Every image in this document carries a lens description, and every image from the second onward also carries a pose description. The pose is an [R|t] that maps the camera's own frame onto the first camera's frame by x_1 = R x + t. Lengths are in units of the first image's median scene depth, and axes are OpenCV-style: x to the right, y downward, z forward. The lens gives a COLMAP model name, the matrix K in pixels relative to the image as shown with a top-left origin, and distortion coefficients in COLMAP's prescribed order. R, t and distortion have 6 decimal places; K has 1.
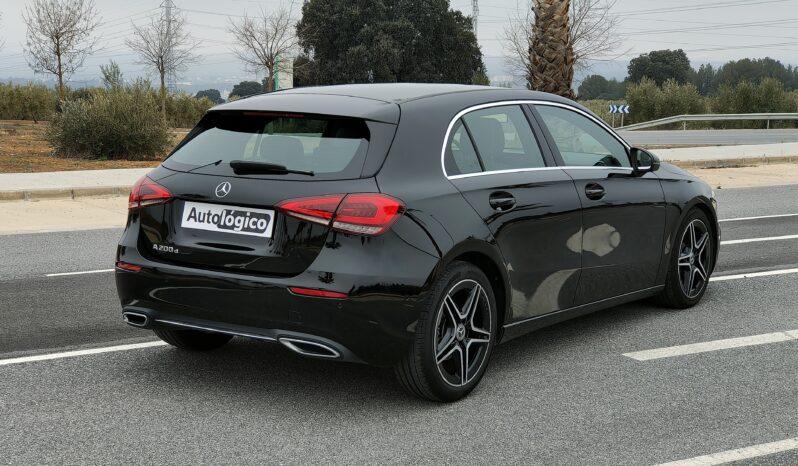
lens RADIAL K [[1343.7, 0, 441.4], [0, 1343.7, 232.0], [0, 0, 1]] dist [0.186668, 0.219541]
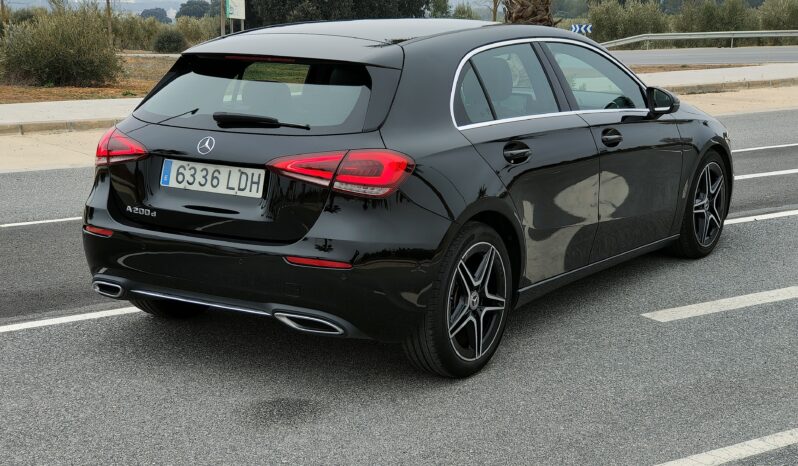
lens RADIAL K [[1343.7, 0, 441.4], [0, 1343.7, 232.0], [0, 0, 1]] dist [0.186668, 0.219541]
pose [[0.999280, -0.012917, 0.035681, -0.039711], [0.010739, 0.998106, 0.060571, -0.026431], [-0.036396, -0.060145, 0.997526, 0.107453]]
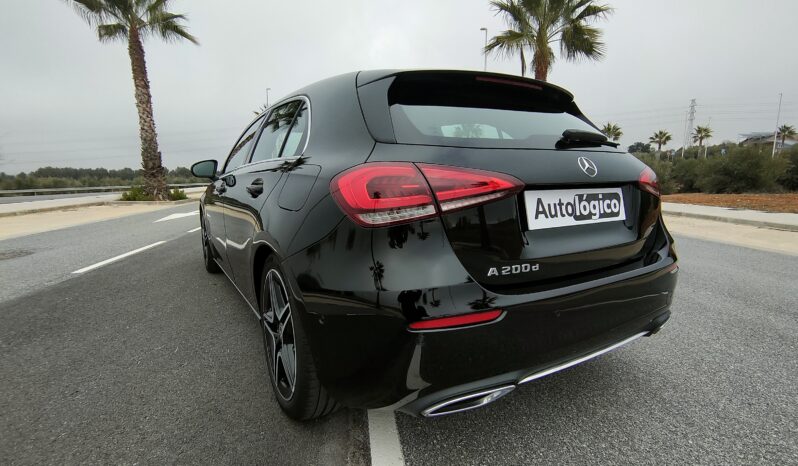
lens RADIAL K [[378.5, 0, 399.0], [0, 378.5, 233.0], [0, 0, 1]] dist [0.005979, -0.000200]
pose [[0.432230, -0.155584, 0.888240, -0.389836], [0.129419, 0.985509, 0.109645, -0.031225], [-0.892428, 0.067563, 0.446102, 0.993087]]
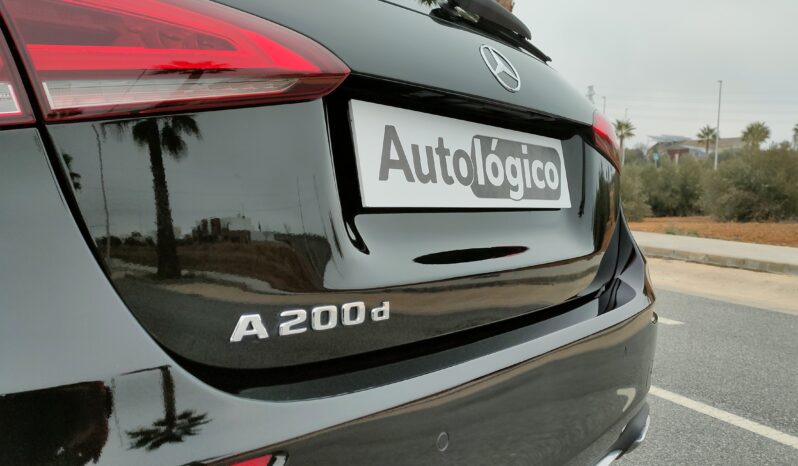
lens RADIAL K [[629.5, 0, 399.0], [0, 629.5, 233.0], [0, 0, 1]] dist [0.070341, -0.003096]
pose [[0.107450, -0.084091, 0.990648, -0.305442], [0.097349, 0.992518, 0.073691, -0.006902], [-0.989433, 0.088521, 0.114833, 1.000514]]
